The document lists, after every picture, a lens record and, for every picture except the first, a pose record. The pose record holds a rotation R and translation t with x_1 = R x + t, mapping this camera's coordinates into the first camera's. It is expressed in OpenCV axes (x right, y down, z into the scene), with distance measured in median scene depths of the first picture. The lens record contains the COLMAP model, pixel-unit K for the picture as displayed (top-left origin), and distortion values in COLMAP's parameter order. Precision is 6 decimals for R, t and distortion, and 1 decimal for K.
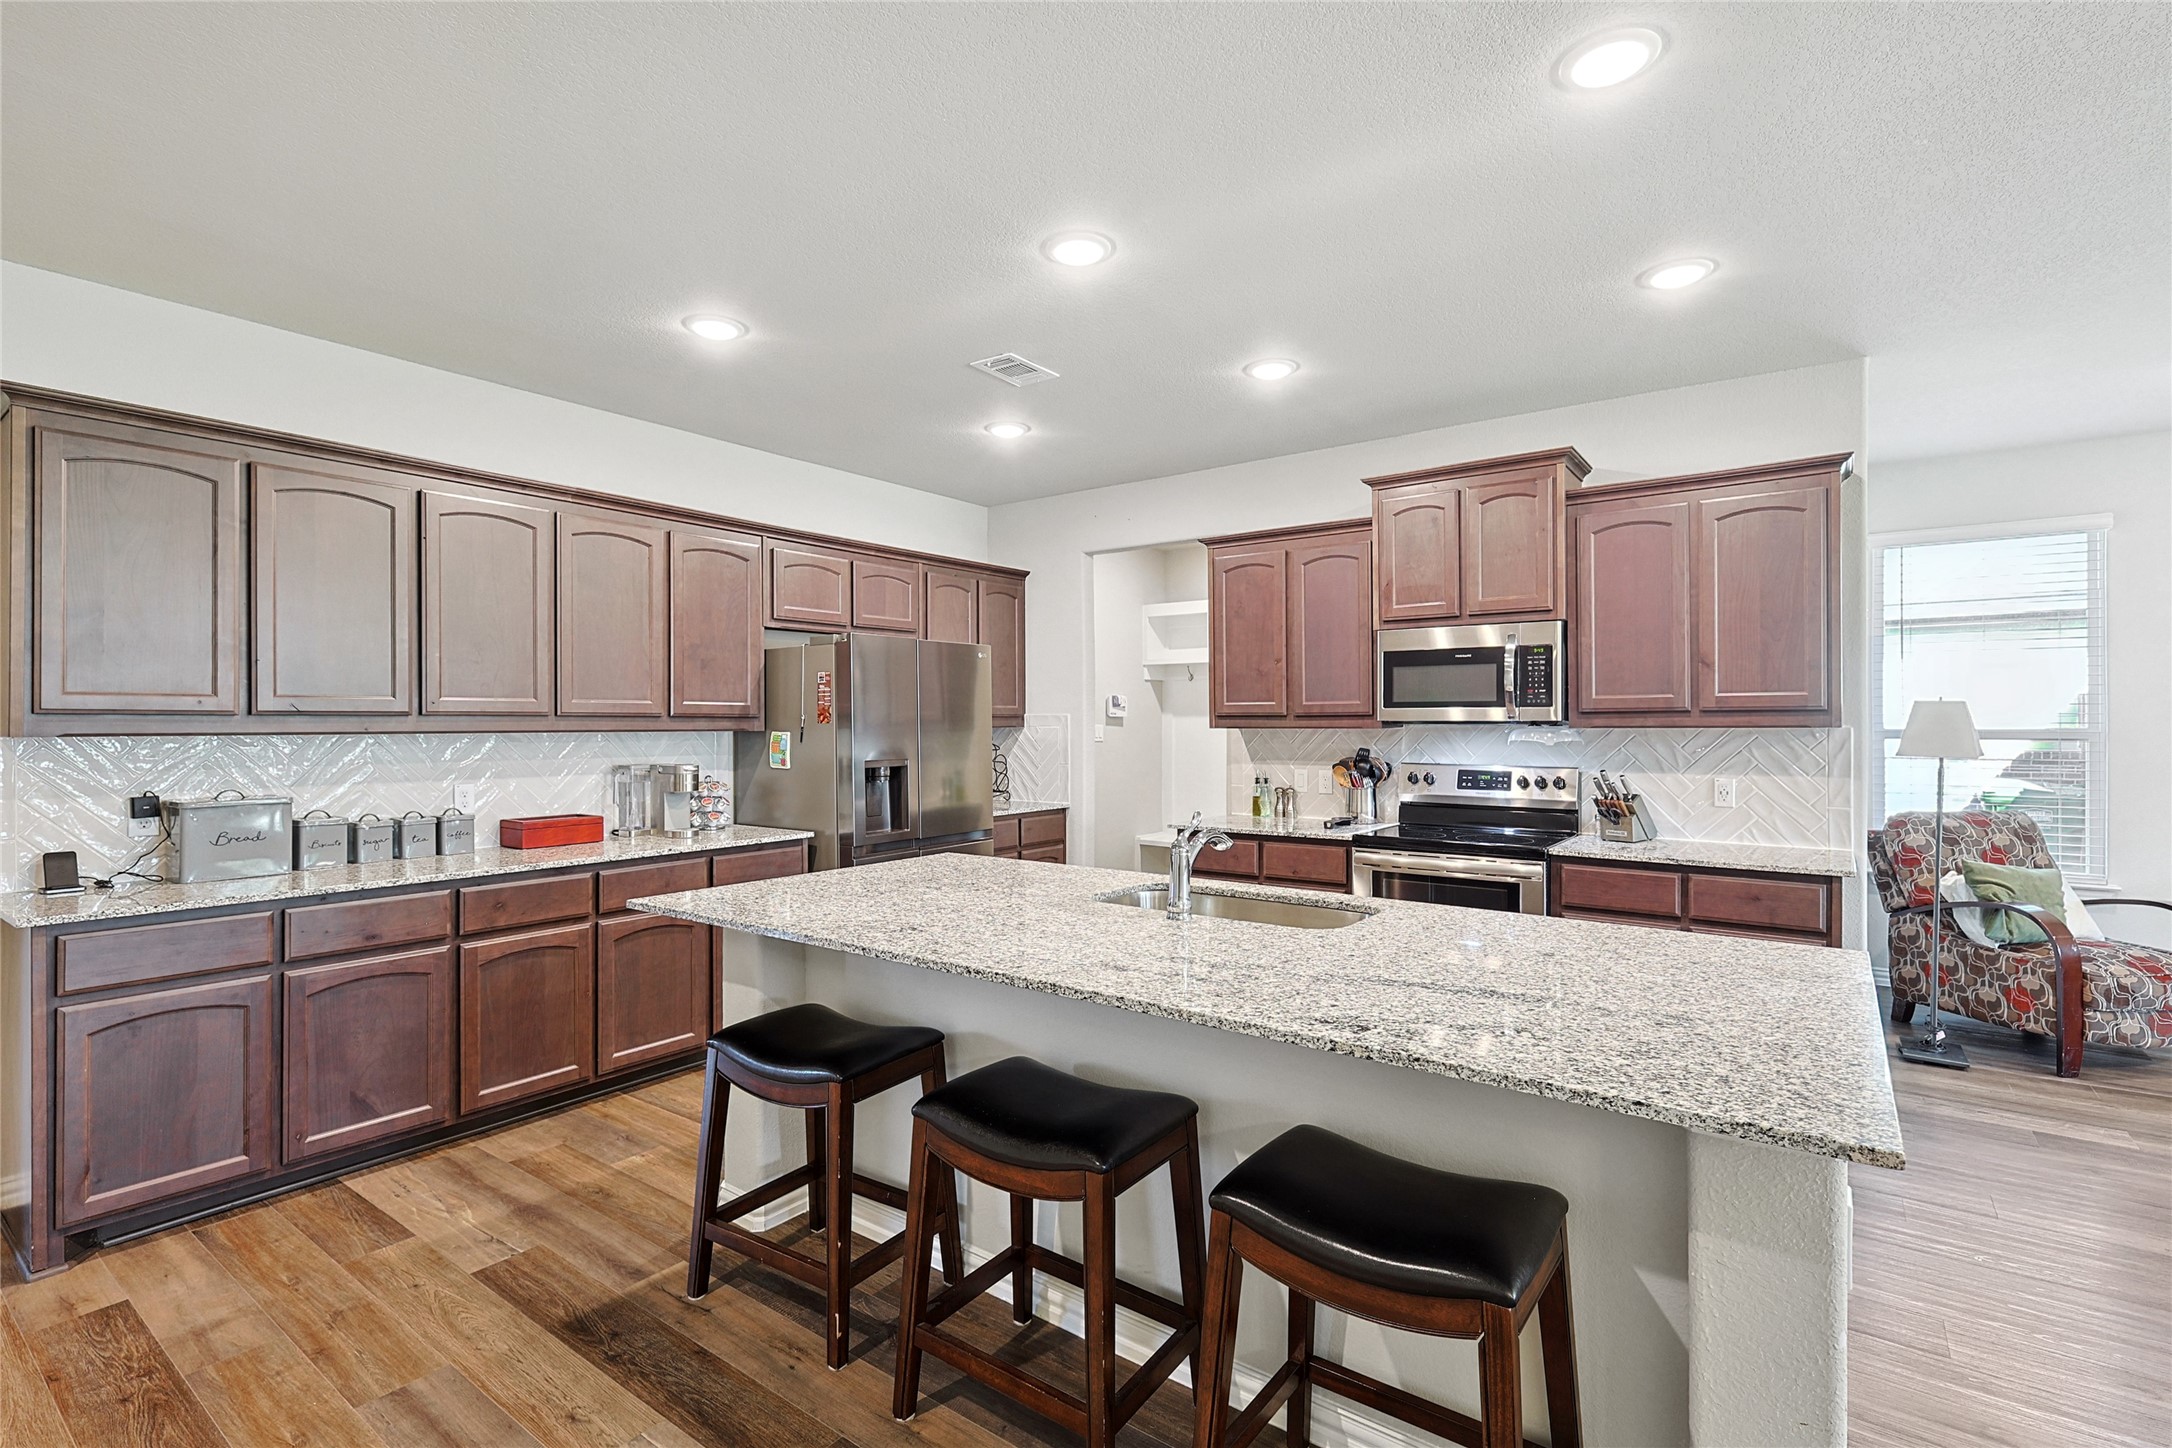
lens RADIAL K [[999.5, 0, 1089.0], [0, 999.5, 717.6], [0, 0, 1]] dist [0.000265, 0.000257]
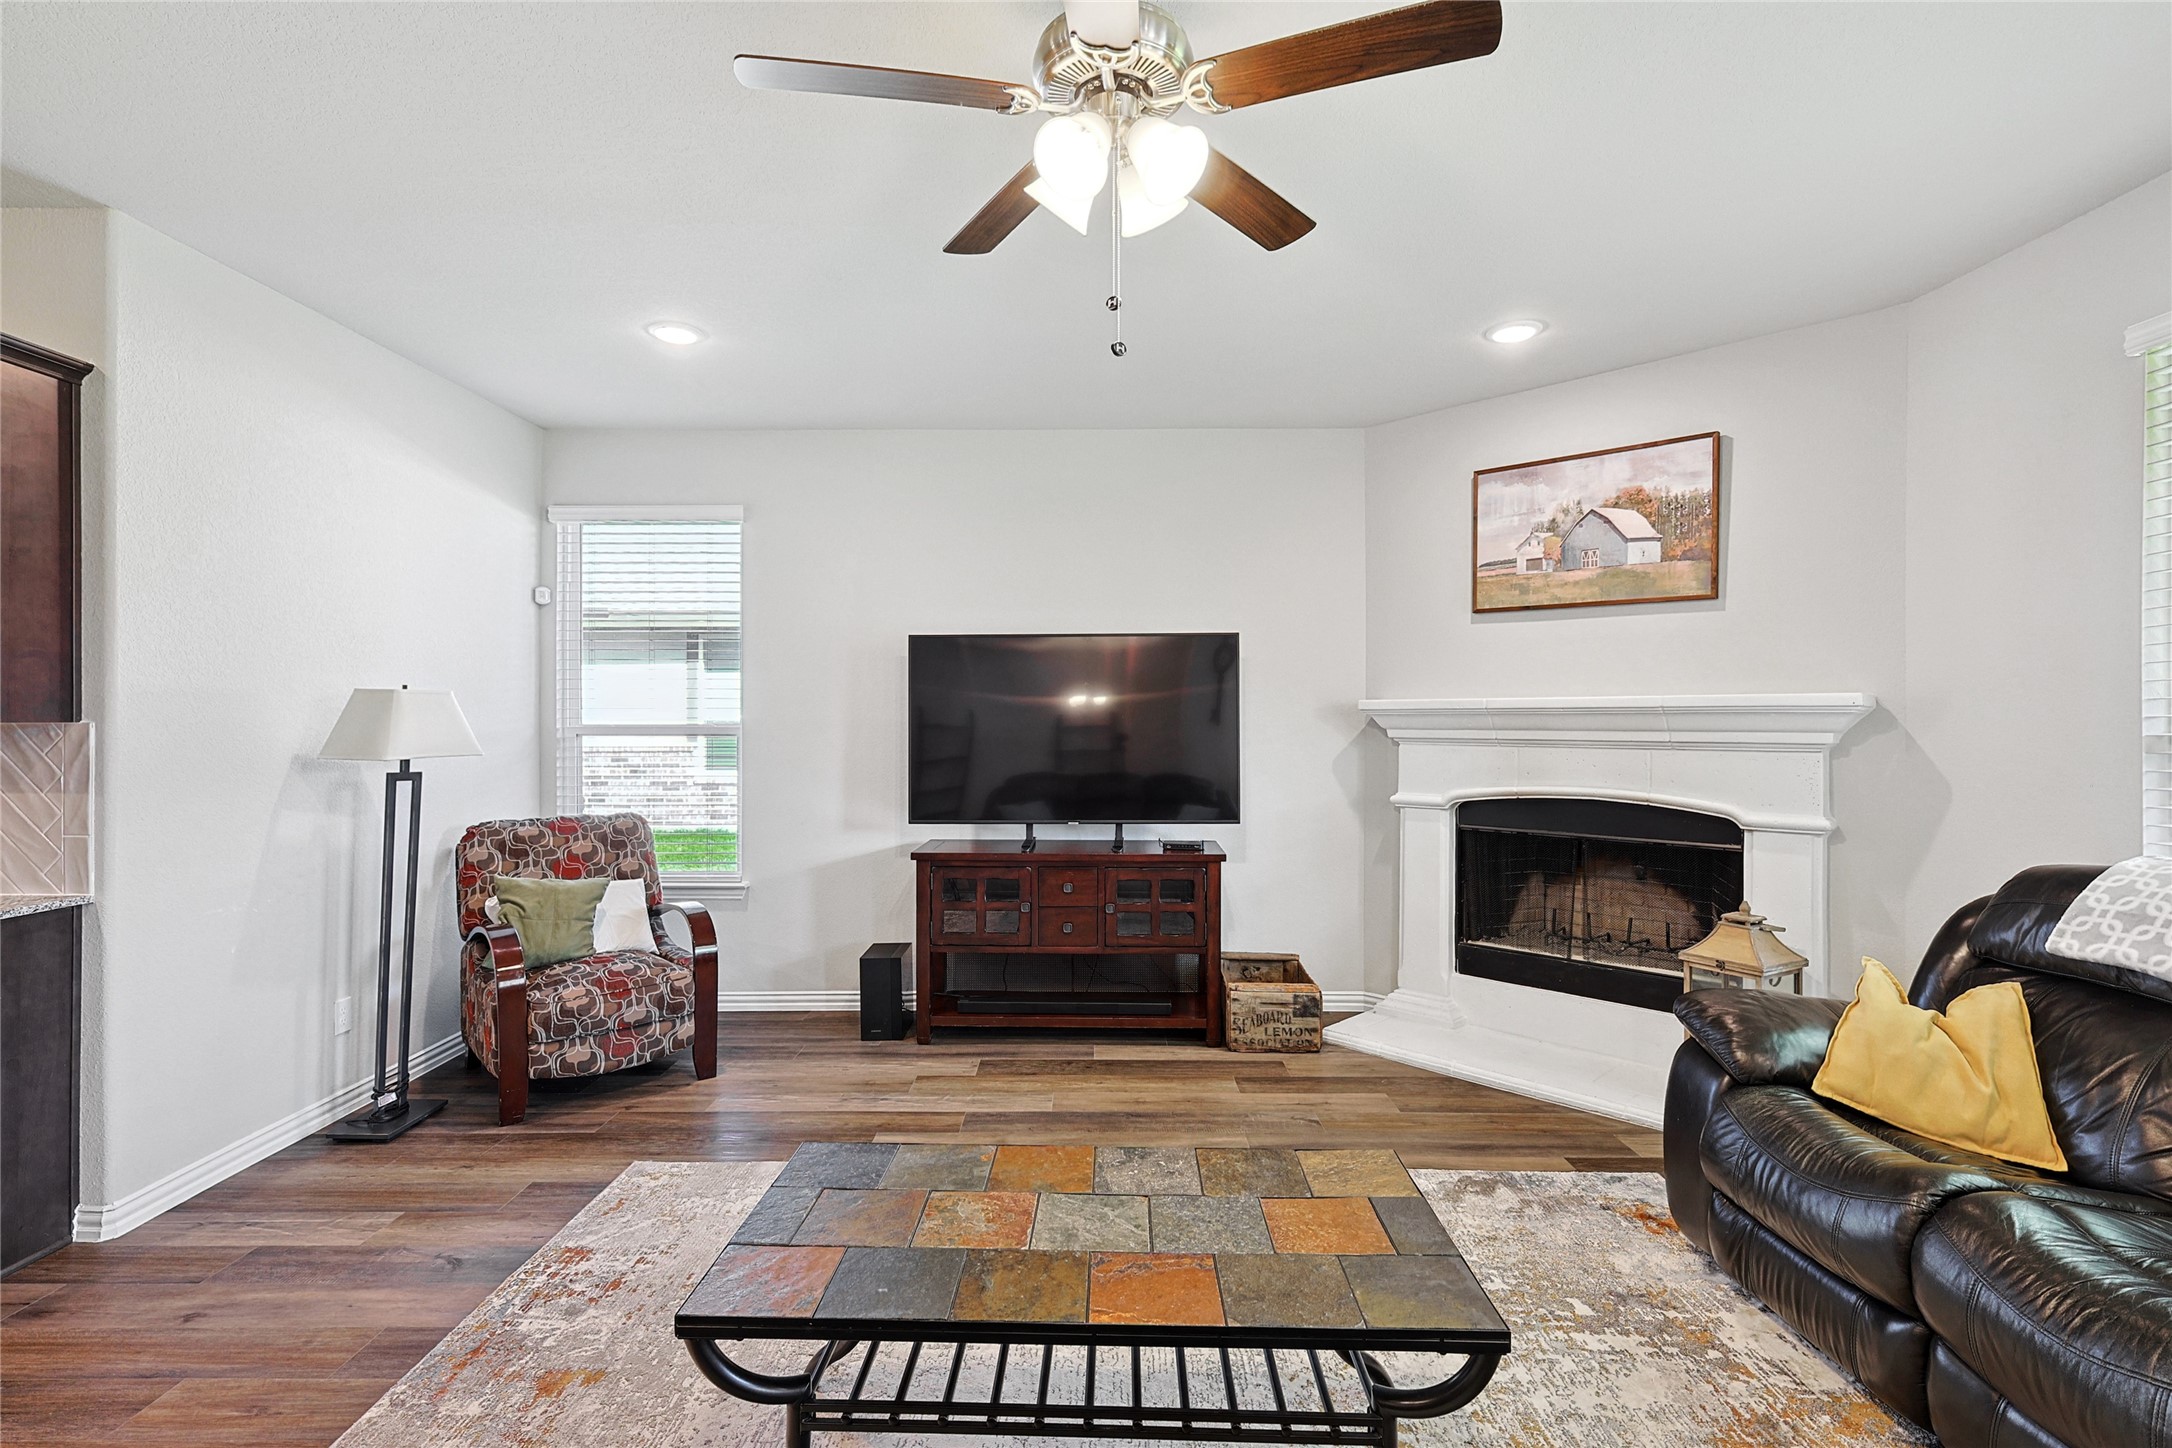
lens RADIAL K [[999.5, 0, 1091.0], [0, 999.5, 716.8], [0, 0, 1]] dist [0.000265, 0.000257]
pose [[0.812772, 0.003226, 0.582573, 0.729671], [-0.005440, 0.999983, 0.002053, 0.000090], [-0.582557, -0.004838, 0.812776, -0.001520]]
